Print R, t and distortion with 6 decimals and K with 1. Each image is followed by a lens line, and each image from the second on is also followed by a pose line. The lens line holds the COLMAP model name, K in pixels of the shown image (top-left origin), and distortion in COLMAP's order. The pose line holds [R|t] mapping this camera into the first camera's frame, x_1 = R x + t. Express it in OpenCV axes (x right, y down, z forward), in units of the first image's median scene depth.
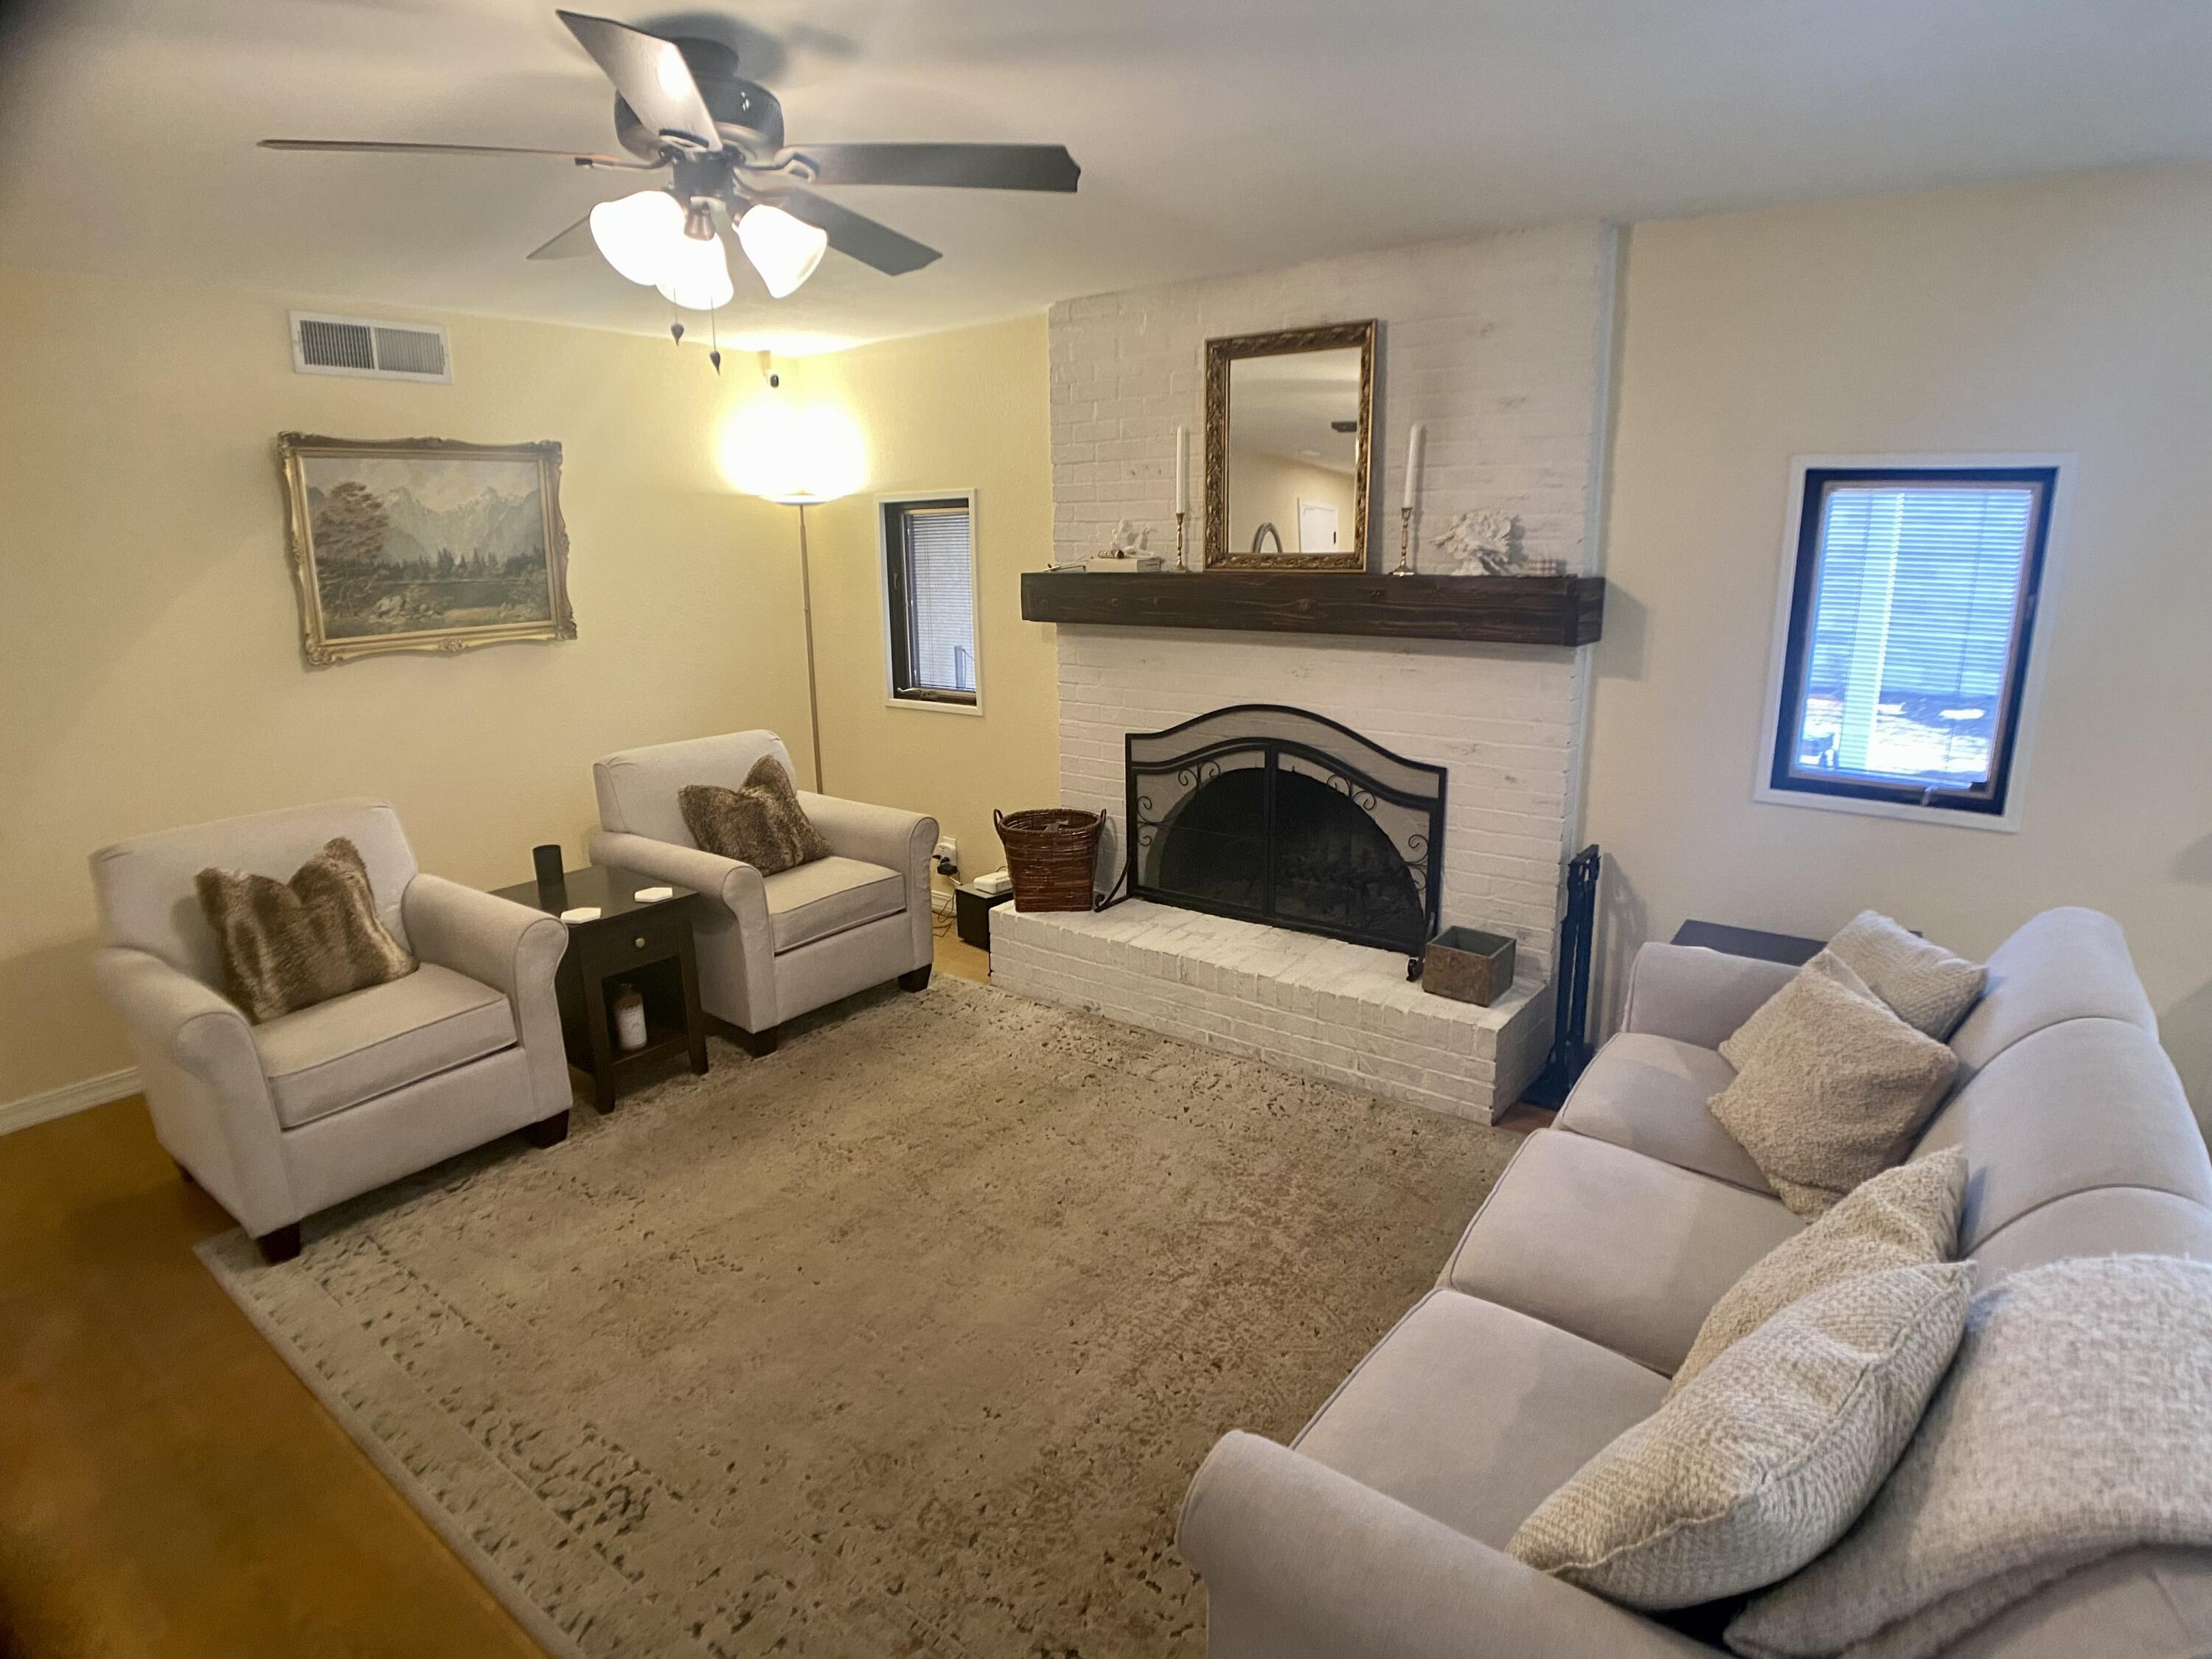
lens RADIAL K [[1144.8, 0, 1105.4], [0, 1144.8, 826.4], [0, 0, 1]] dist [-0.072729, 0.004427]
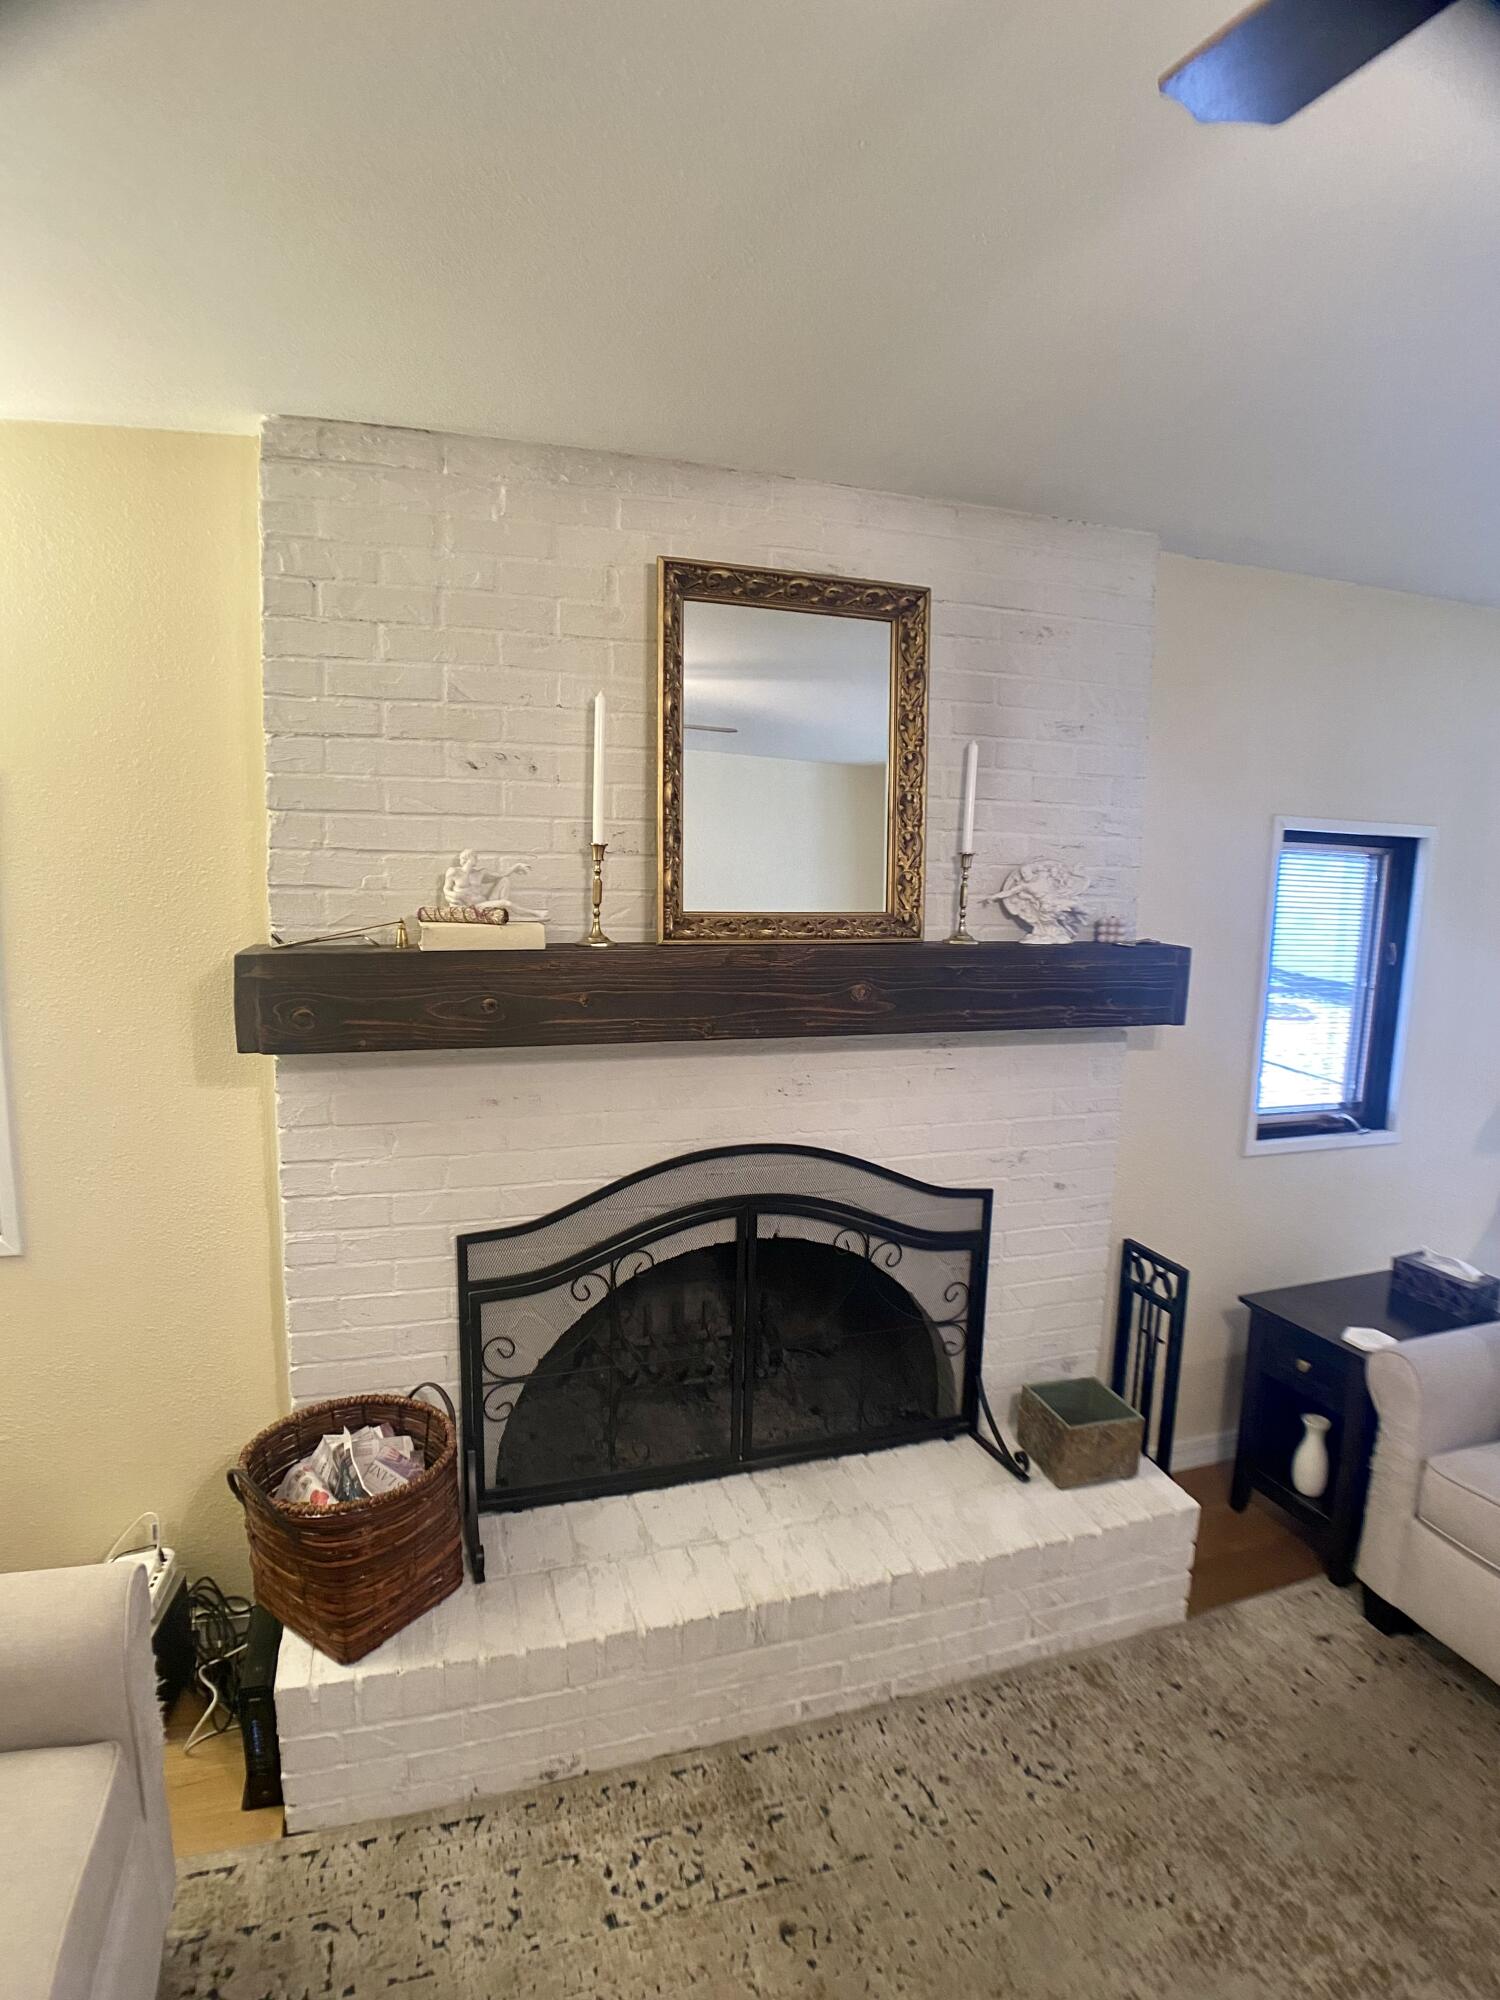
lens RADIAL K [[1035.0, 0, 746.3], [0, 1035.0, 1000.2], [0, 0, 1]] dist [-0.072729, 0.004427]
pose [[0.584621, -0.084076, 0.806938, -0.313787], [0.169909, 0.985248, -0.020443, -0.173864], [-0.793315, 0.149057, 0.590282, 0.643505]]
